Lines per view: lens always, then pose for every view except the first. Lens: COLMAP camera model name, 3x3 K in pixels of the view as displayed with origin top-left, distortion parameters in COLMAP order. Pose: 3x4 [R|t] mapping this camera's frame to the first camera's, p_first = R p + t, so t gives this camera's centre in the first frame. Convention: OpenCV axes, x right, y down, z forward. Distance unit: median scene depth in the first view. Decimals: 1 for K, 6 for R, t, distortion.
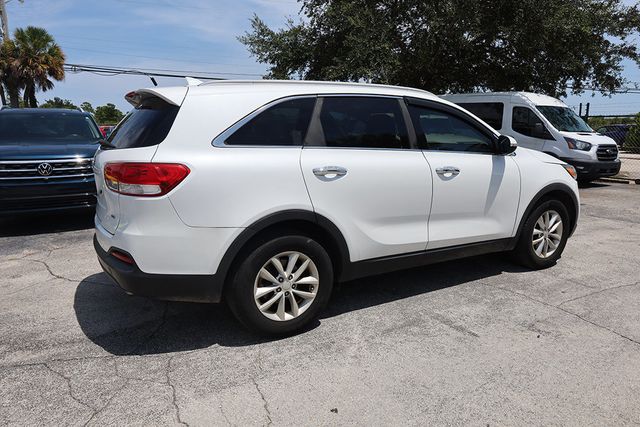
lens RADIAL K [[442.8, 0, 324.7], [0, 442.8, 207.6], [0, 0, 1]] dist [0.009975, -0.020265]
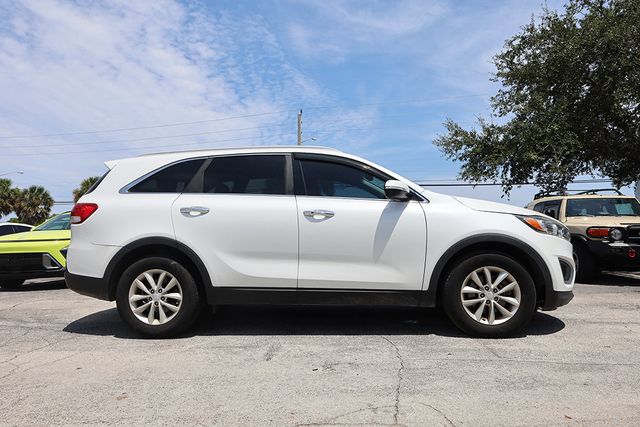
lens RADIAL K [[442.8, 0, 322.8], [0, 442.8, 213.7], [0, 0, 1]] dist [0.009975, -0.020265]
pose [[0.833307, -0.039805, -0.551375, 1.012851], [-0.087218, 0.975446, -0.202233, 0.153367], [0.545886, 0.216612, 0.809375, 0.157420]]
